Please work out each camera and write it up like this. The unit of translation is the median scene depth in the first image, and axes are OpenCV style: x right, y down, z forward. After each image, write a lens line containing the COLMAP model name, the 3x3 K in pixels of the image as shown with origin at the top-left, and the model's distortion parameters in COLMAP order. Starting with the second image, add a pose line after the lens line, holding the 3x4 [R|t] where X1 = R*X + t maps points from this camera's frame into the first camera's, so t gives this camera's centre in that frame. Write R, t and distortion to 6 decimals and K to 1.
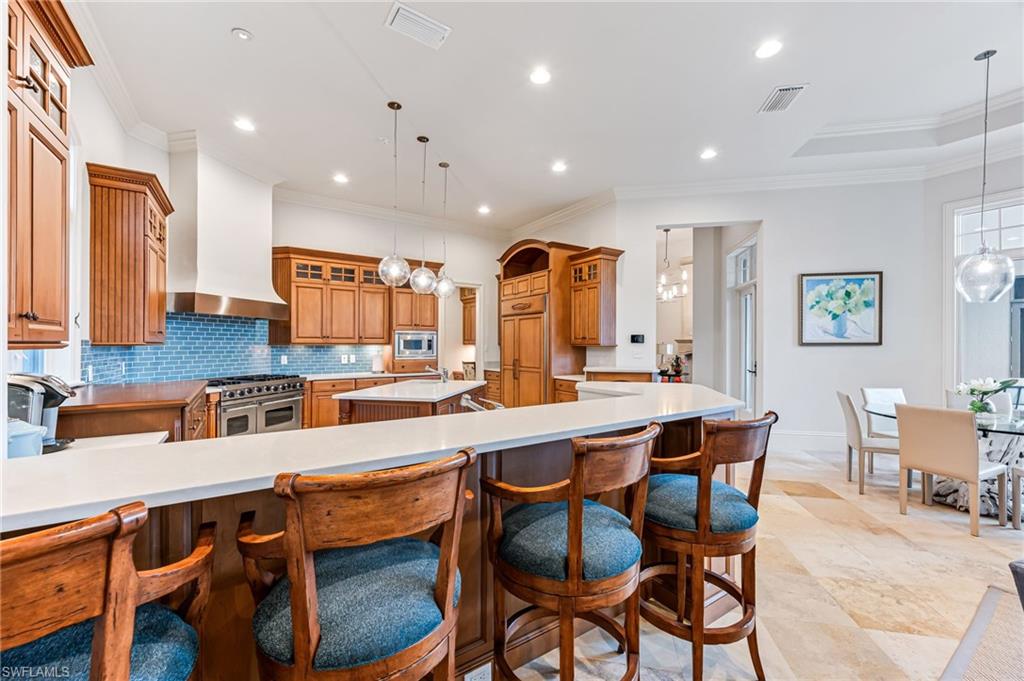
lens RADIAL K [[403.4, 0, 511.2], [0, 403.4, 341.9], [0, 0, 1]] dist [0.001369, -0.002156]
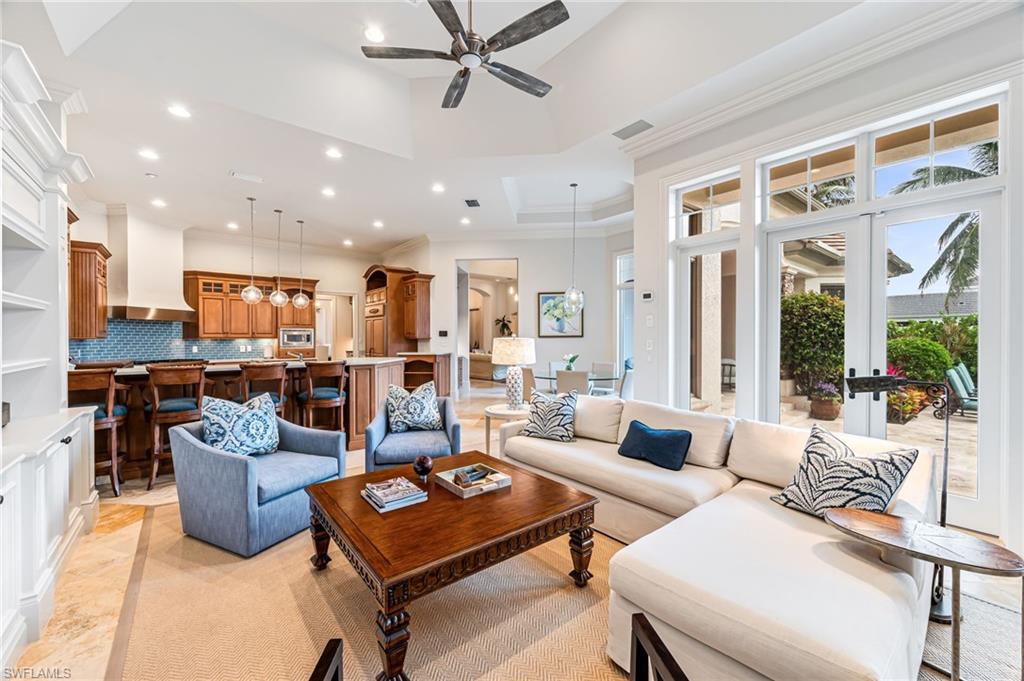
lens RADIAL K [[403.4, 0, 511.9], [0, 403.4, 338.9], [0, 0, 1]] dist [0.001369, -0.002156]
pose [[0.995233, -0.004683, 0.097414, 0.419119], [0.003790, 0.999949, 0.009354, -0.000824], [-0.097453, -0.008940, 0.995200, -0.534934]]
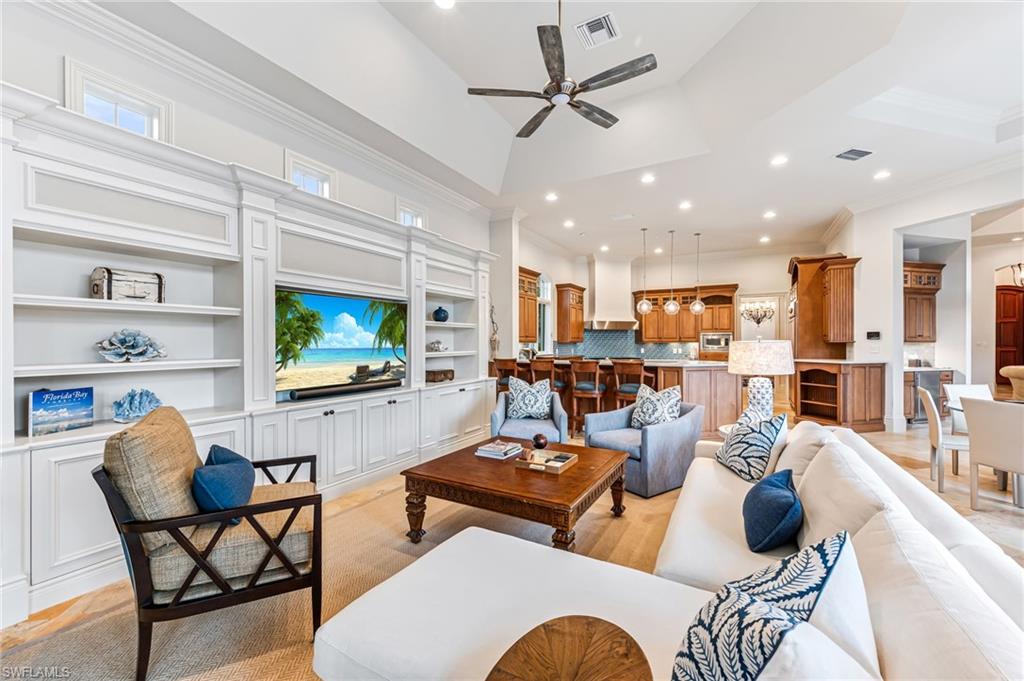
lens RADIAL K [[403.4, 0, 518.6], [0, 403.4, 343.6], [0, 0, 1]] dist [0.001369, -0.002156]
pose [[0.464895, -0.002164, -0.885363, 0.832806], [0.008424, 0.999963, 0.001979, 0.004074], [0.885326, -0.008378, 0.464896, -0.376857]]
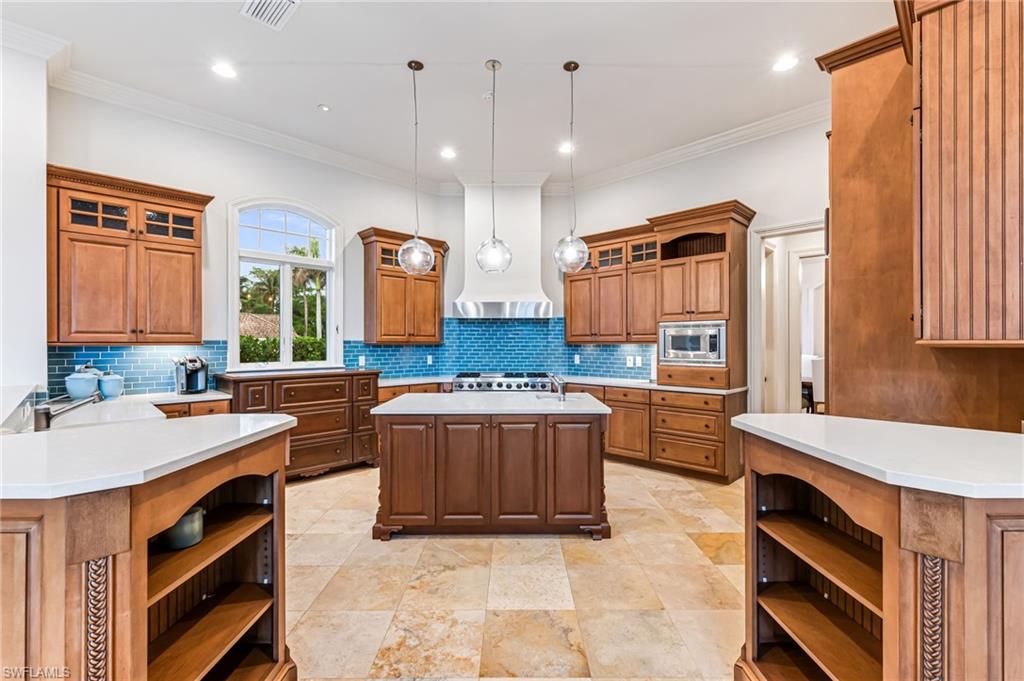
lens RADIAL K [[449.9, 0, 516.6], [0, 449.9, 341.6], [0, 0, 1]] dist [0.017080, -0.000176]
pose [[0.218033, -0.005002, -0.975929, 0.447733], [0.008519, 0.999959, -0.003222, 0.005030], [0.975904, -0.007611, 0.218066, 0.643676]]
